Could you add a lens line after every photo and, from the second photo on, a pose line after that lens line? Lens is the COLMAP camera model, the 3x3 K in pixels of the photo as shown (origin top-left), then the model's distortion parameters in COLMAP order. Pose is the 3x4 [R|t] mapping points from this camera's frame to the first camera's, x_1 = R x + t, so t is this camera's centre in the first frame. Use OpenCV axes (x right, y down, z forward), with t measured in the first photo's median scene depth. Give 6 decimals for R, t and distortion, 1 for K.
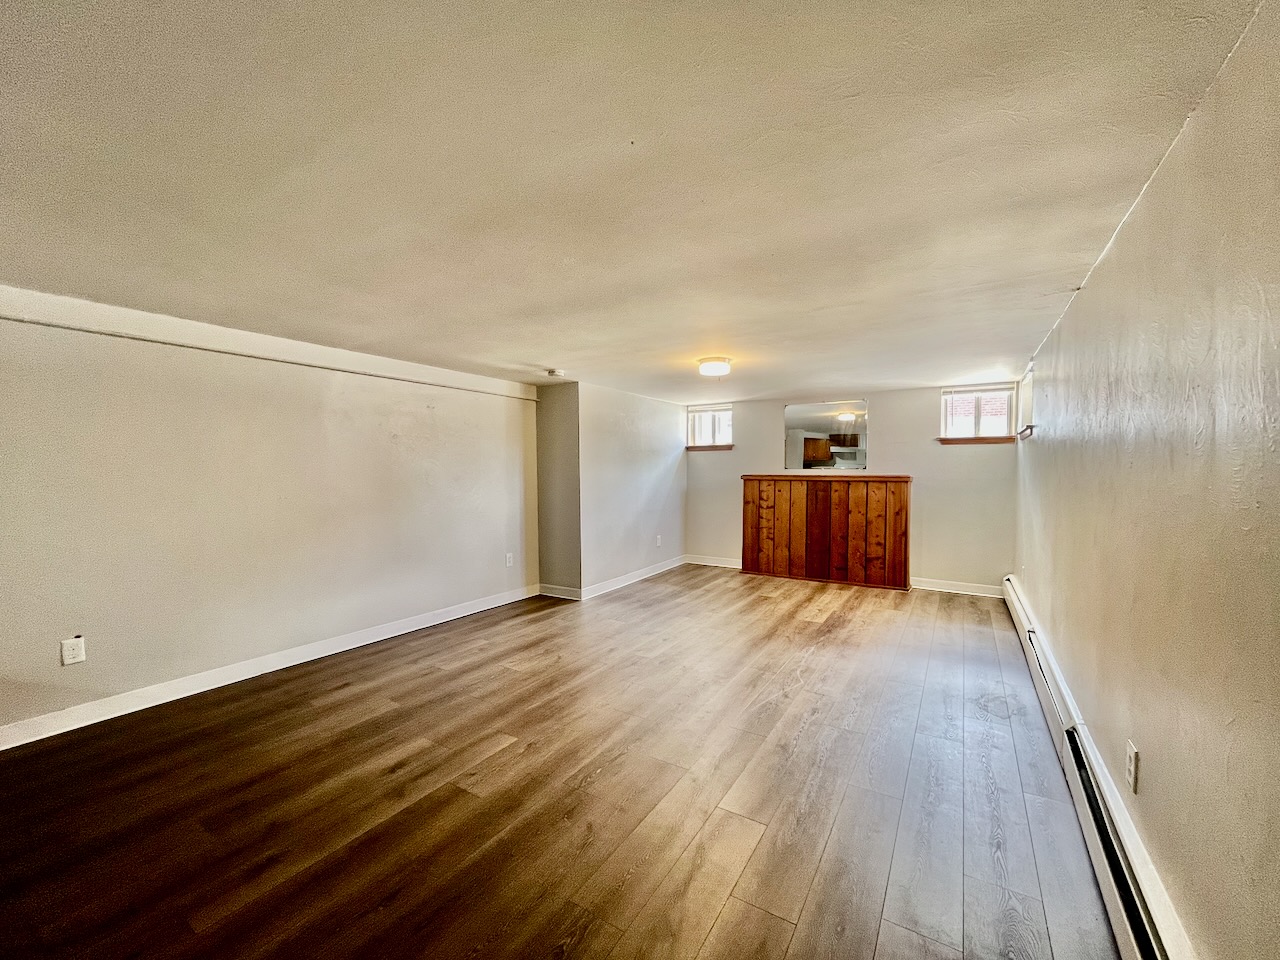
lens RADIAL K [[528.1, 0, 642.8], [0, 528.1, 480.7], [0, 0, 1]] dist [-0.001593, -0.000473]
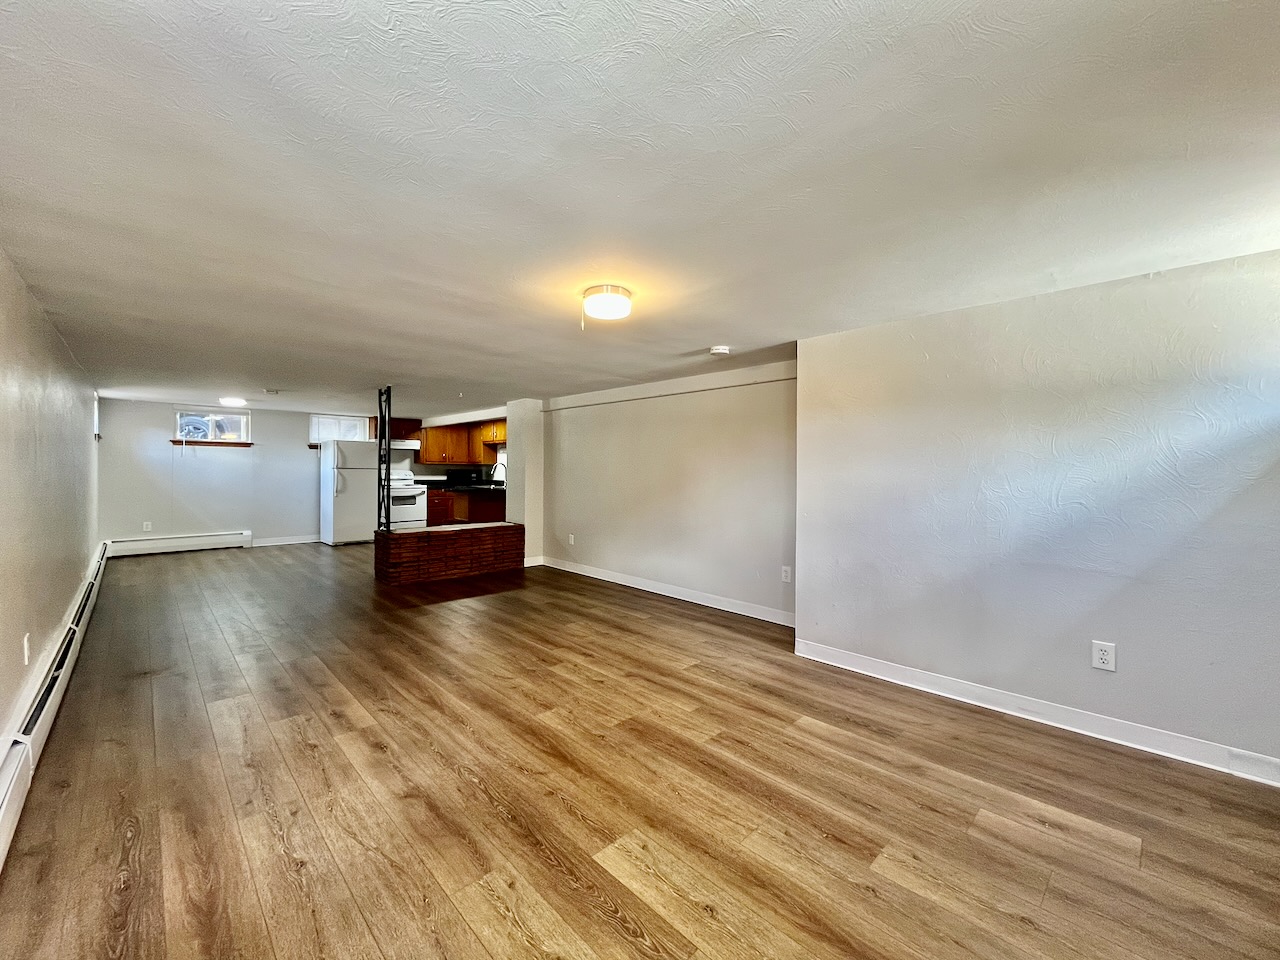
lens RADIAL K [[528.1, 0, 642.8], [0, 528.1, 480.7], [0, 0, 1]] dist [-0.001593, -0.000473]
pose [[-0.258502, 0.020198, -0.965799, 0.710201], [-0.029003, 0.999168, 0.028659, -0.018906], [0.965575, 0.035419, -0.257702, 1.144689]]
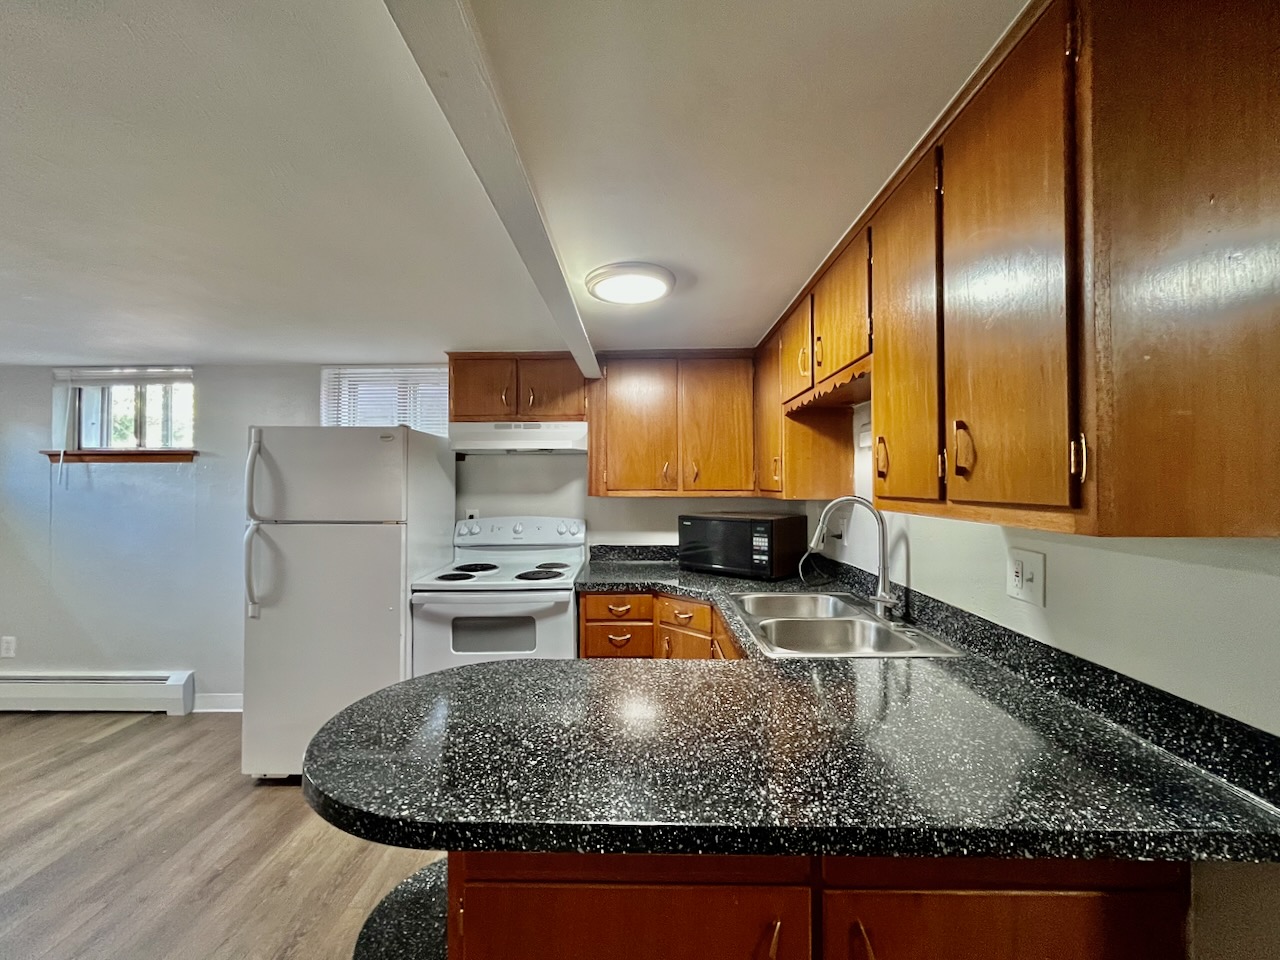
lens RADIAL K [[528.1, 0, 642.8], [0, 528.1, 480.7], [0, 0, 1]] dist [-0.001593, -0.000473]
pose [[-0.853949, 0.004514, -0.520337, 0.630037], [-0.005235, 0.999837, 0.017264, -0.019591], [0.520330, 0.017467, -0.853786, 1.101894]]
